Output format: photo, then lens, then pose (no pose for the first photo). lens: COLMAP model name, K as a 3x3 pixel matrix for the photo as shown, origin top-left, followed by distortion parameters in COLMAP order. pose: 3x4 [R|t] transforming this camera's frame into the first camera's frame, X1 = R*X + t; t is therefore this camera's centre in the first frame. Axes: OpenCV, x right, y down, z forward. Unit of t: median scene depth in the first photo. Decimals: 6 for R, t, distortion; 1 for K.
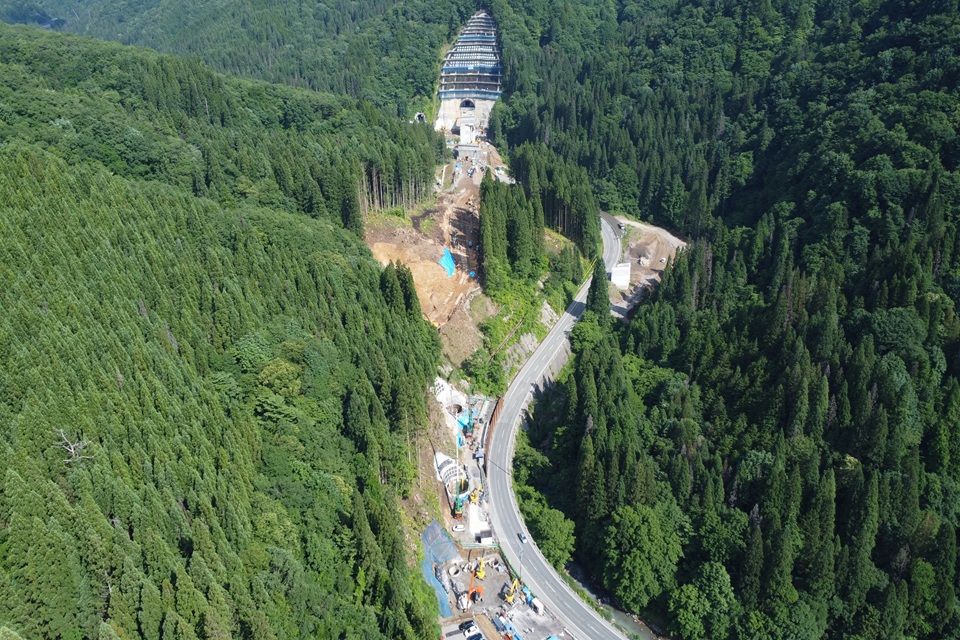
lens RADIAL K [[746.2, 0, 478.1], [0, 746.2, 209.2], [0, 0, 1]] dist [-0.007508, -0.000711]
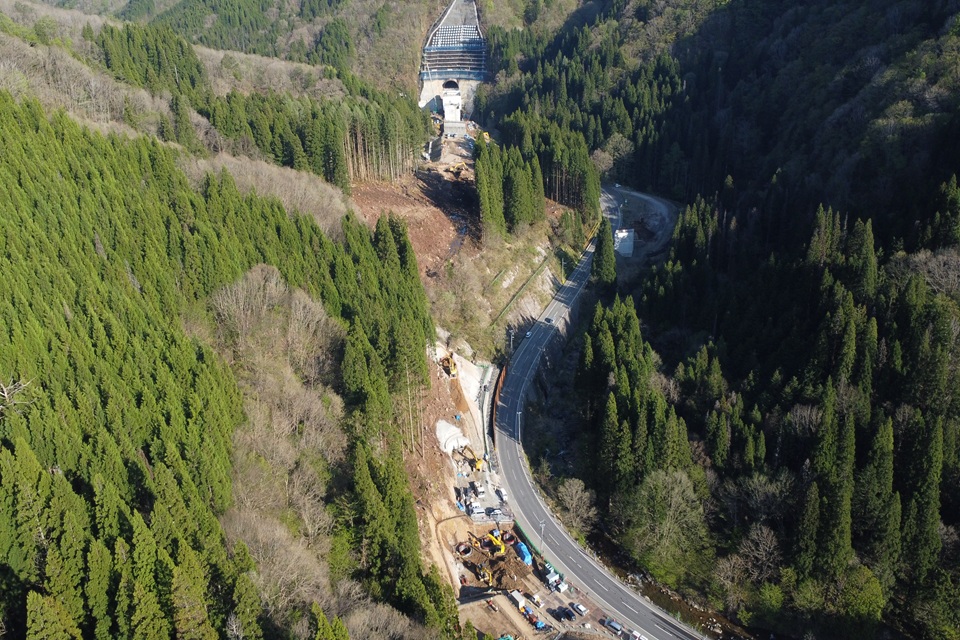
lens RADIAL K [[743.5, 0, 475.2], [0, 743.5, 218.9], [0, 0, 1]] dist [-0.007332, -0.006132]
pose [[0.999456, -0.019558, 0.026537, -0.027081], [0.019520, 0.999808, 0.001720, 0.072526], [-0.026566, -0.001201, 0.999646, 0.092772]]
